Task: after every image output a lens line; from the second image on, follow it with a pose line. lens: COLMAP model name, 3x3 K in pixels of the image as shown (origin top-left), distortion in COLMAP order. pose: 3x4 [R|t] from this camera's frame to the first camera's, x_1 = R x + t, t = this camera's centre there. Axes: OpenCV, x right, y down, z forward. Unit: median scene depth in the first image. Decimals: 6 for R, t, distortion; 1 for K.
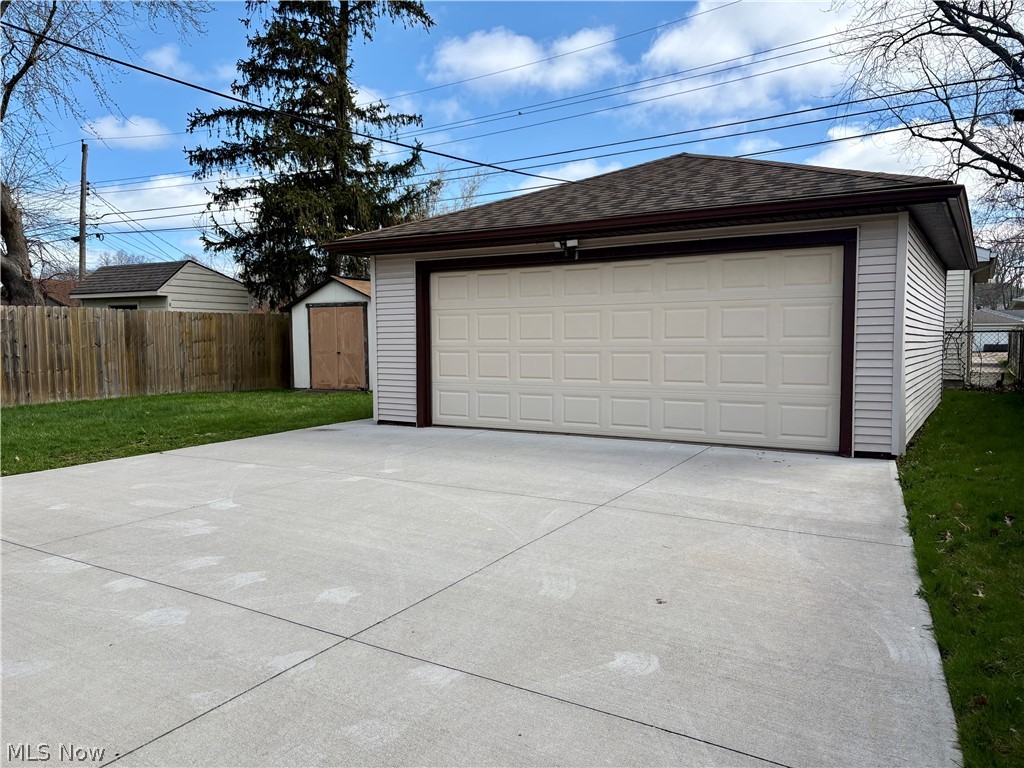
lens RADIAL K [[768.0, 0, 513.1], [0, 768.0, 382.7], [0, 0, 1]] dist [0.008248, 0.003001]
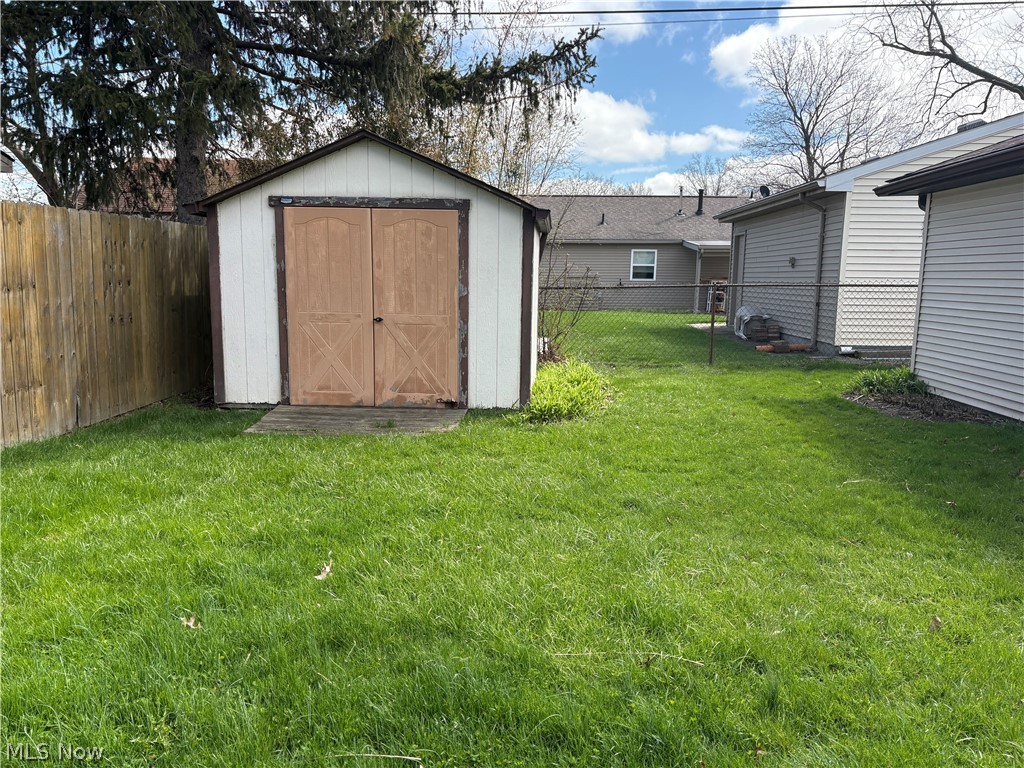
lens RADIAL K [[768.0, 0, 509.6], [0, 768.0, 388.6], [0, 0, 1]] dist [0.008248, 0.003001]
pose [[0.871203, -0.054695, 0.487867, -0.367481], [0.009038, 0.995393, 0.095455, -0.040514], [-0.490840, -0.078752, 0.867683, 0.589163]]
